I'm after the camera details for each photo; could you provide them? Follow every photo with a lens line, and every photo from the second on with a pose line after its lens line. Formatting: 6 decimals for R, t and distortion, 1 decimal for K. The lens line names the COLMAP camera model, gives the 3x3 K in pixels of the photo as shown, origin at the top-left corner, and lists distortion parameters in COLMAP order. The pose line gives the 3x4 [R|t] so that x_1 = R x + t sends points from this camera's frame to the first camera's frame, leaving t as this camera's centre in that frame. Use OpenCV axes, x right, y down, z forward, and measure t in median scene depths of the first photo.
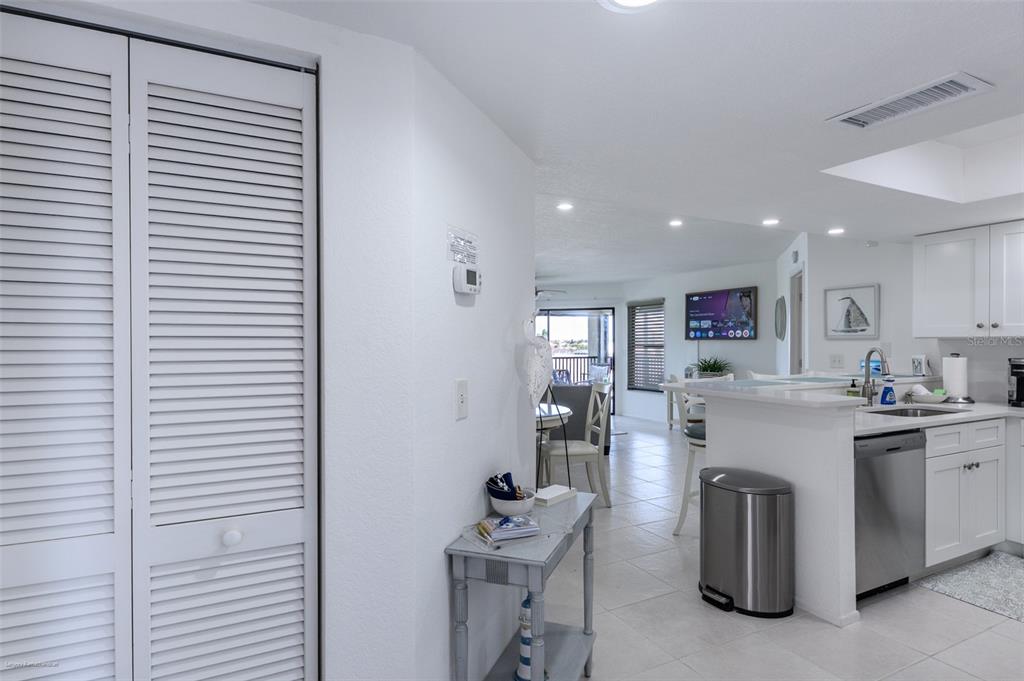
lens RADIAL K [[544.6, 0, 473.2], [0, 544.6, 345.5], [0, 0, 1]] dist [0.002790, 0.001087]
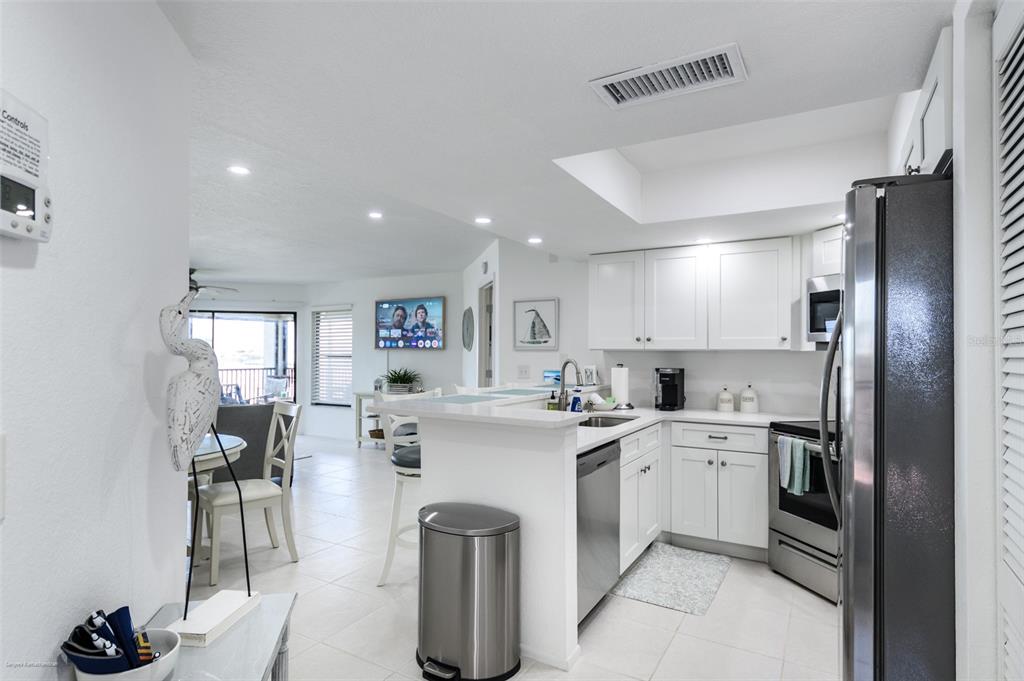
lens RADIAL K [[563.0, 0, 488.1], [0, 563.0, 348.2], [0, 0, 1]] dist [-0.000828, 0.000049]
pose [[0.829925, 0.011512, 0.557757, 0.023308], [-0.004406, 0.999891, -0.014081, -0.000283], [-0.557858, 0.009229, 0.829885, 0.165136]]
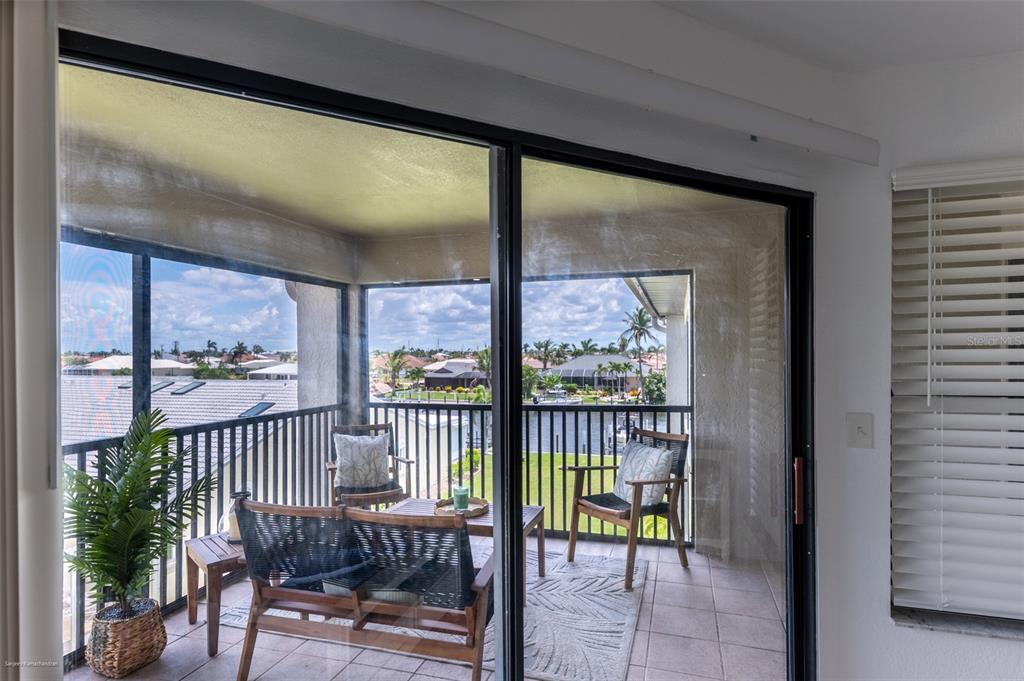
lens RADIAL K [[555.3, 0, 517.0], [0, 555.3, 356.3], [0, 0, 1]] dist [-0.000082, 0.000325]
pose [[0.644376, -0.006008, 0.764685, 0.093624], [0.007588, 0.999970, 0.001463, -0.029220], [-0.764671, 0.004860, 0.644402, 2.025346]]
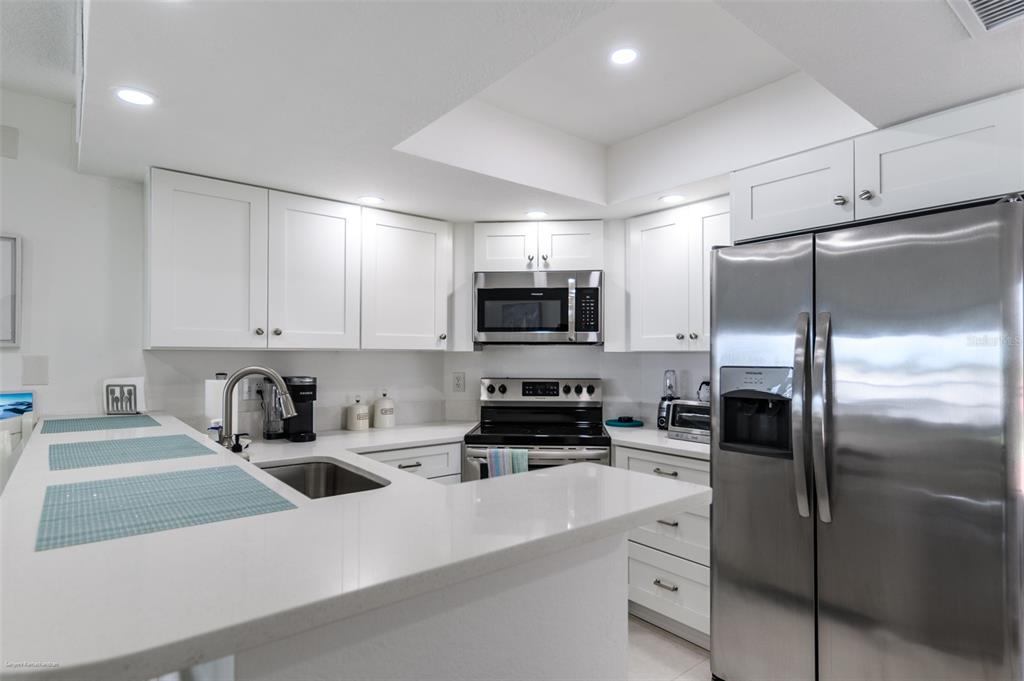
lens RADIAL K [[547.9, 0, 513.1], [0, 547.9, 349.7], [0, 0, 1]] dist [0.001725, 0.000946]
pose [[-0.277927, 0.014441, 0.960494, 0.138444], [0.005771, 0.999894, -0.013363, -0.001885], [-0.960585, 0.001829, -0.277981, 0.676884]]
